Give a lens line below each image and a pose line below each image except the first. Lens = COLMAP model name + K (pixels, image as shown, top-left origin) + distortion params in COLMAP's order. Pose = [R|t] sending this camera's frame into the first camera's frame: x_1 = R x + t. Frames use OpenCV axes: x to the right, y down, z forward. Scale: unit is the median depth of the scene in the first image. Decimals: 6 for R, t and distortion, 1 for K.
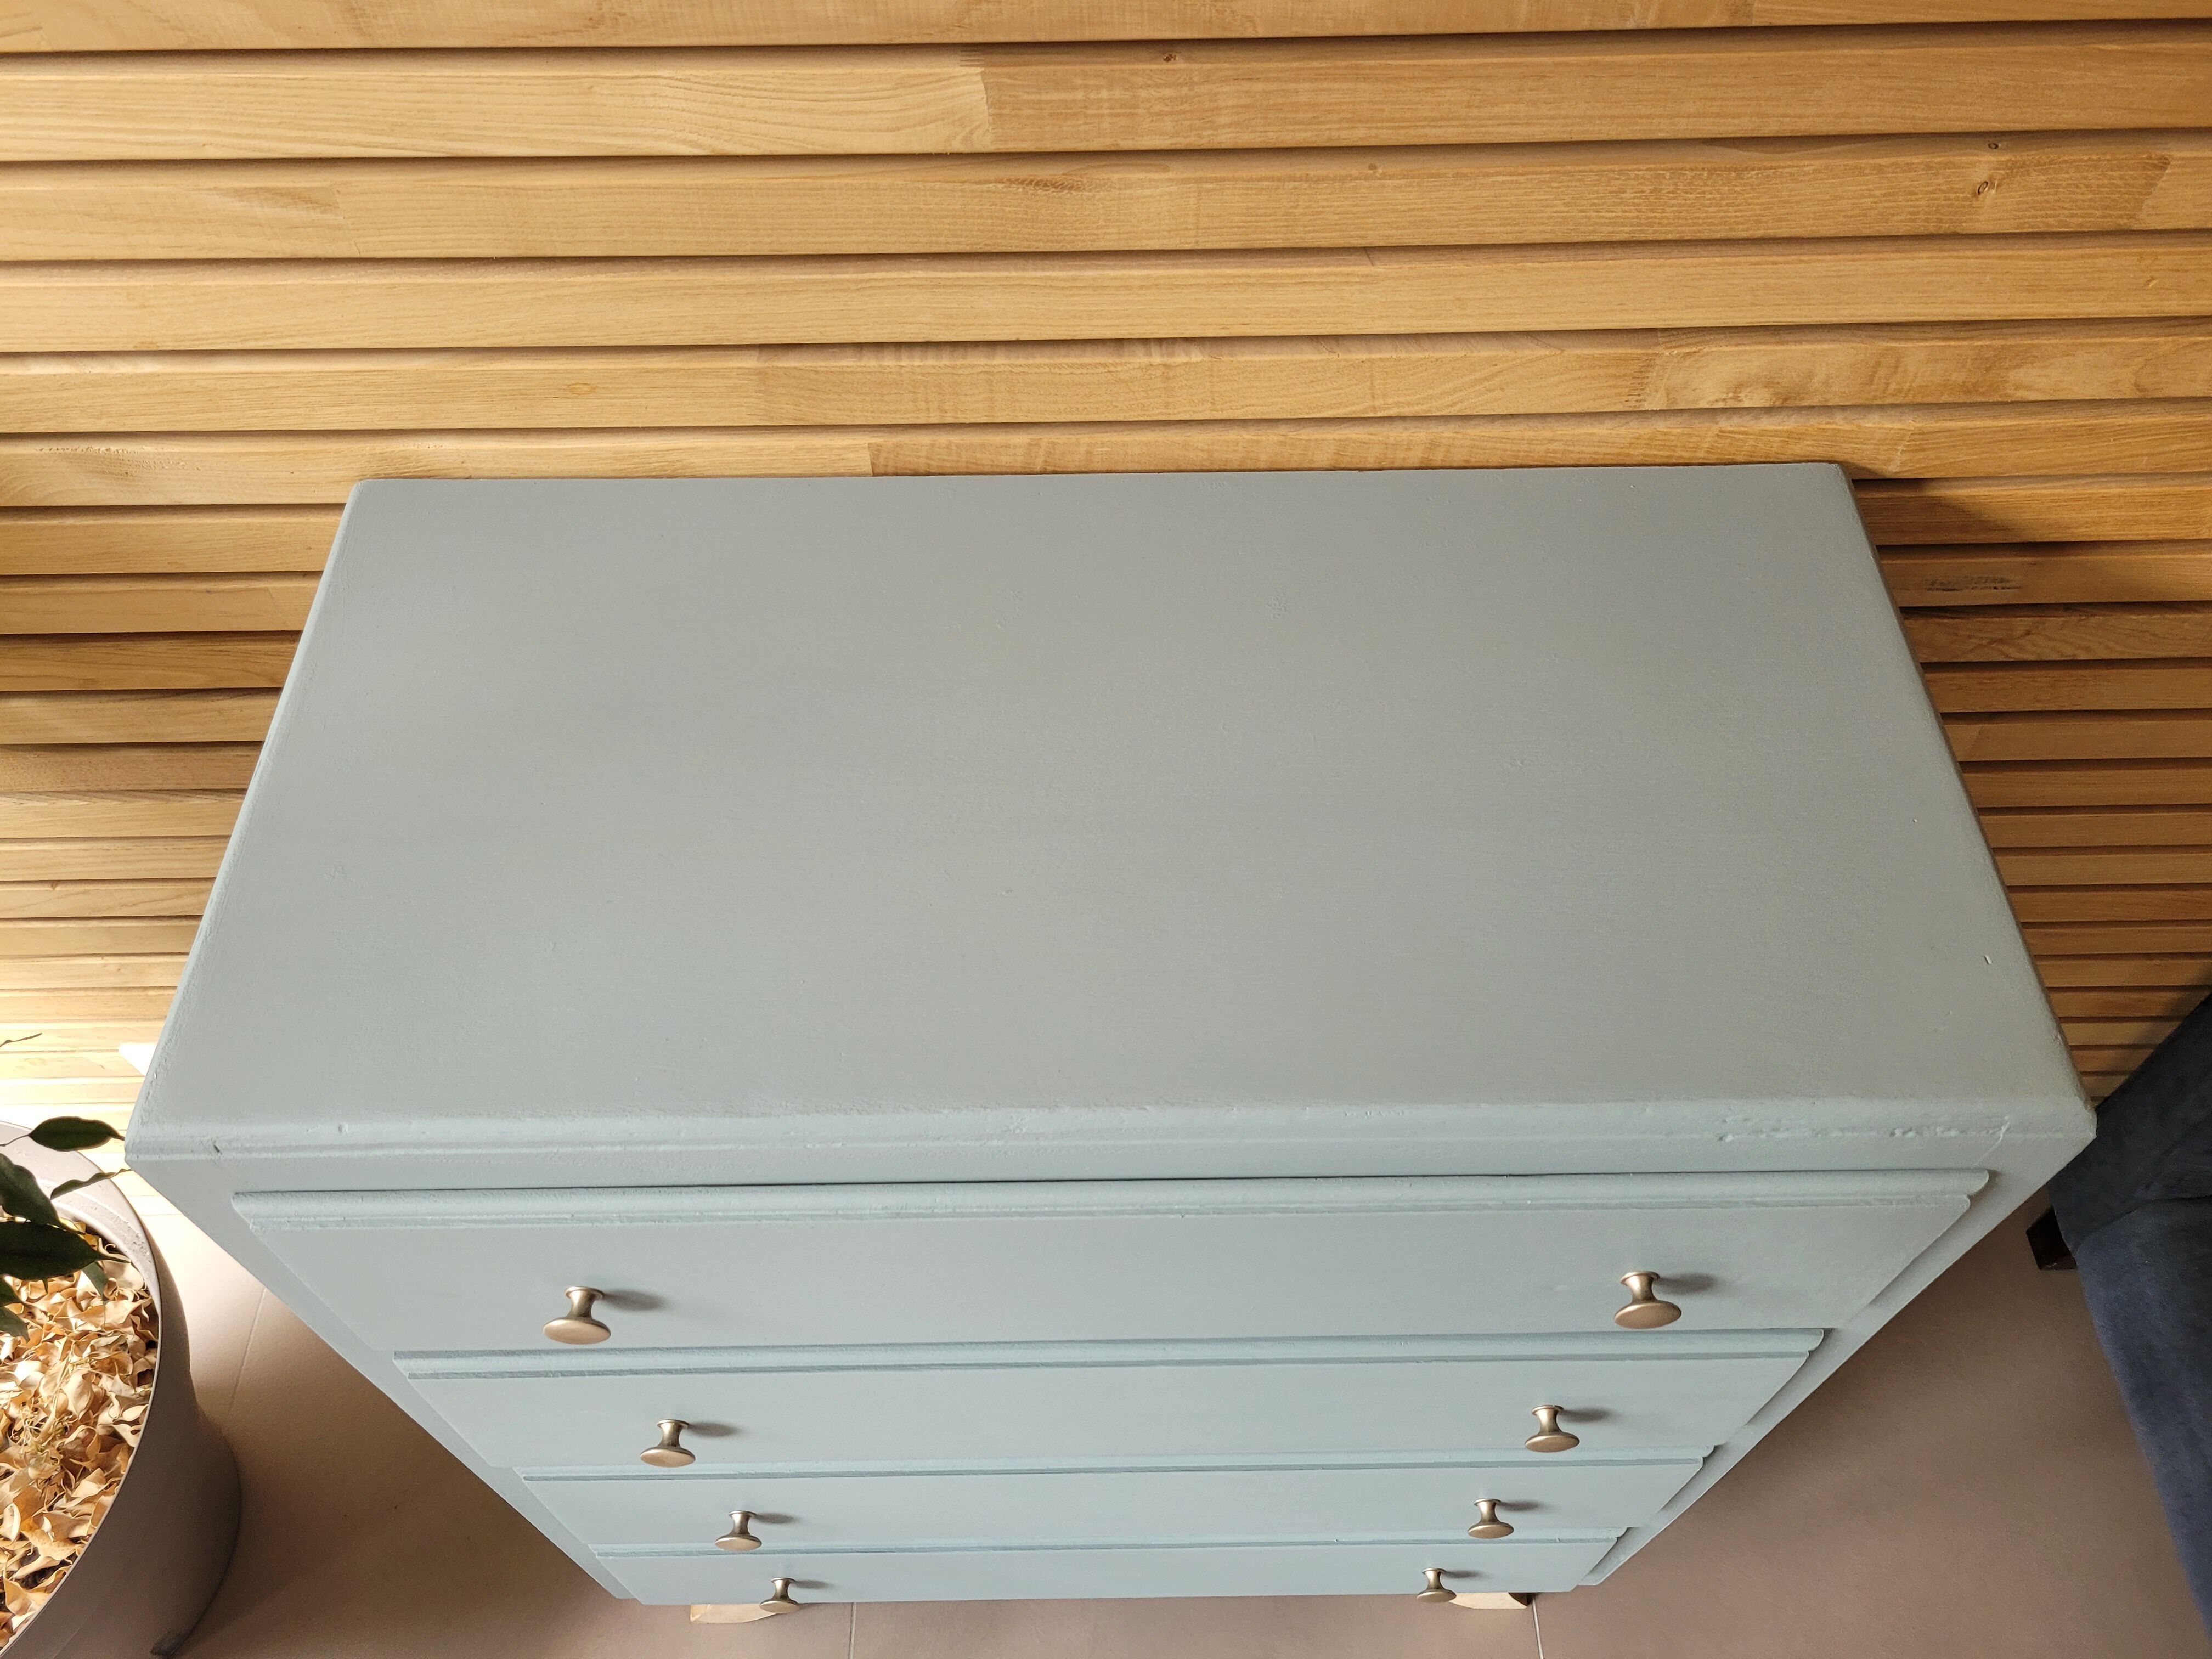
lens RADIAL K [[1700.2, 0, 1106.0], [0, 1700.2, 829.5], [0, 0, 1]] dist [0.056173, -0.058098]
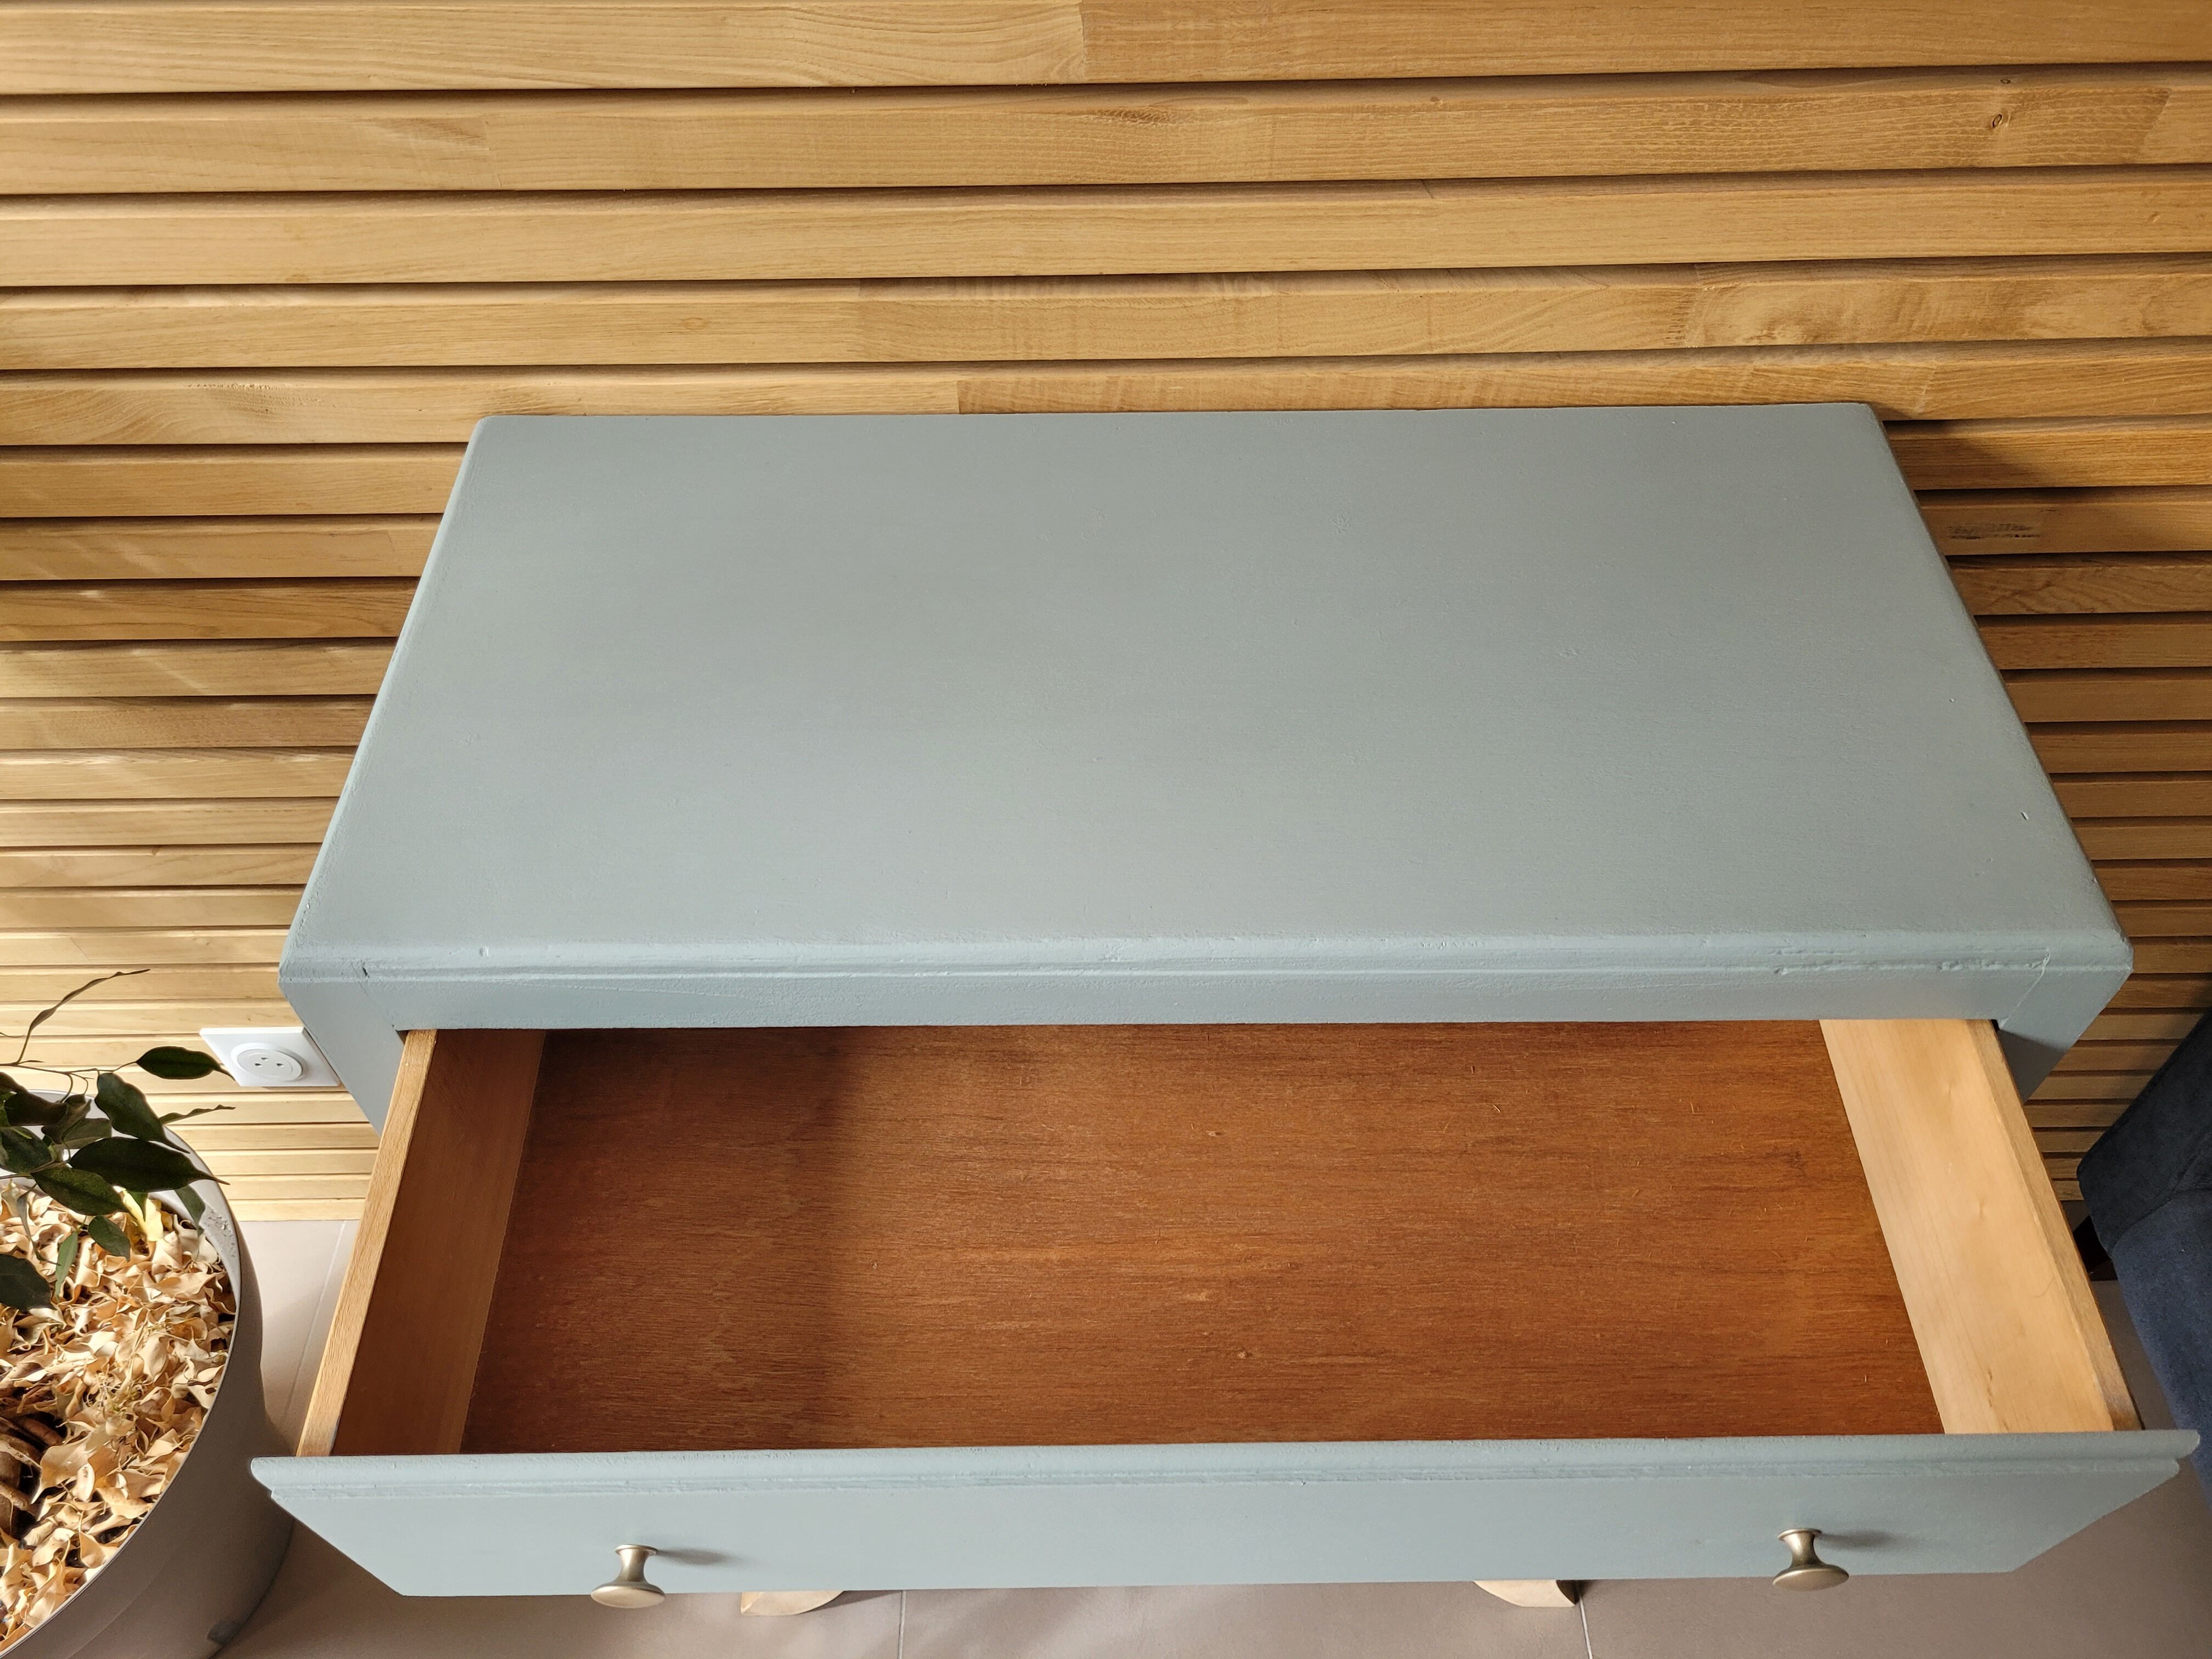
lens RADIAL K [[1689.0, 0, 1111.5], [0, 1689.0, 835.7], [0, 0, 1]] dist [0.061429, -0.066977]
pose [[0.999974, 0.002069, -0.006886, -0.037428], [-0.002496, 0.998033, -0.062645, 0.135805], [0.006743, 0.062660, 0.998012, -0.048626]]
